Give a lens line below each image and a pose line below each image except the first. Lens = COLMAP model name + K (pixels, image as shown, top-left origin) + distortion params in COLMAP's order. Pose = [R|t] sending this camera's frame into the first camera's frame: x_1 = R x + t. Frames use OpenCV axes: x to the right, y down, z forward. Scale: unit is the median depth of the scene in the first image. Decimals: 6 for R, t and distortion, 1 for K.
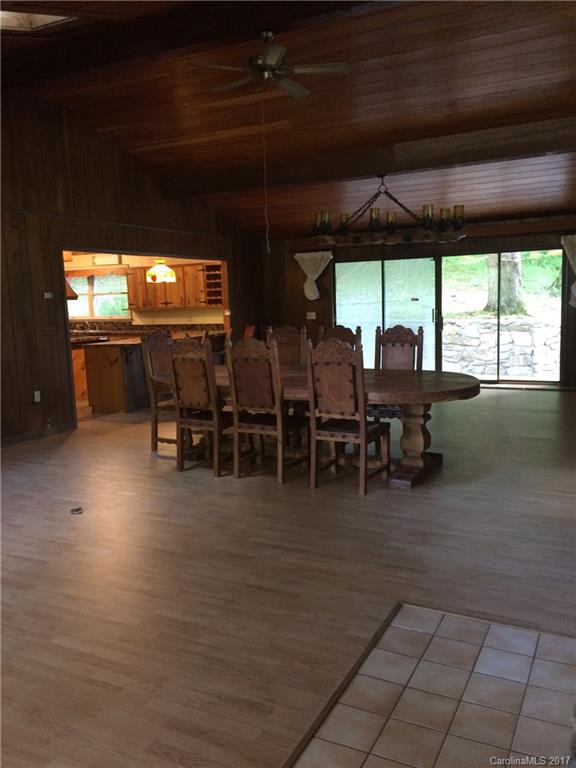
lens RADIAL K [[656.2, 0, 288.7], [0, 656.2, 384.1], [0, 0, 1]] dist [0.029463, 0.003705]
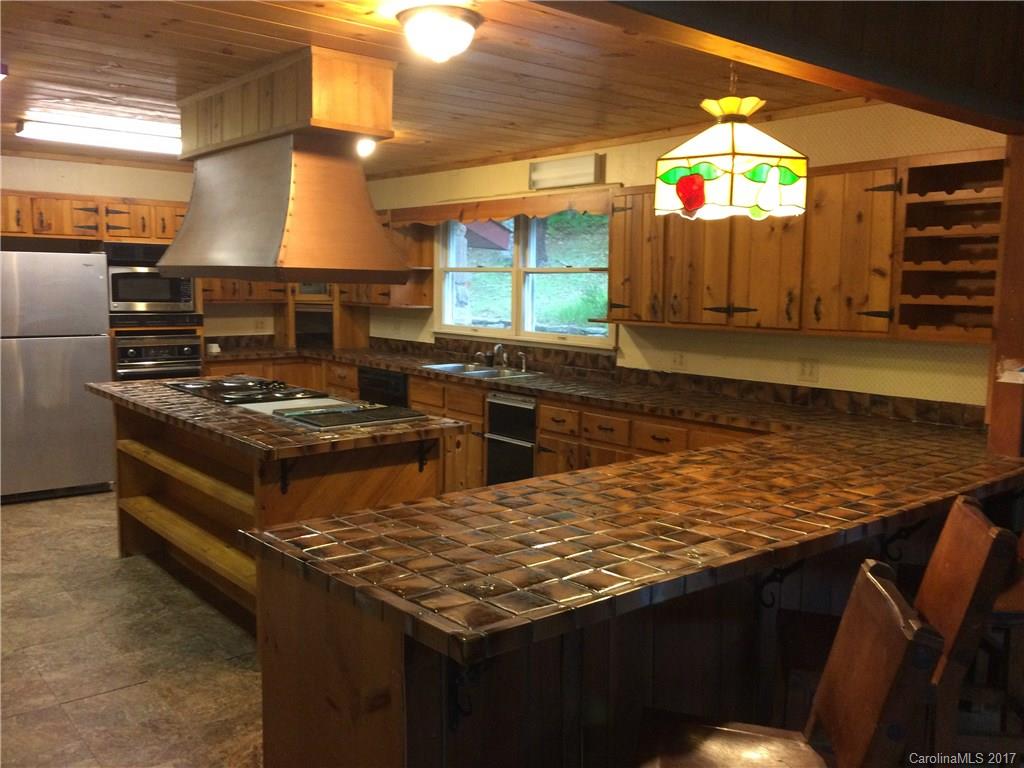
lens RADIAL K [[874.9, 0, 513.0], [0, 874.9, 384.0], [0, 0, 1]] dist [0.029463, 0.003705]
pose [[0.916935, 0.089881, -0.388783, -0.120966], [-0.096275, 0.995350, 0.003048, -0.082348], [0.387249, 0.034635, 0.921324, 0.609868]]
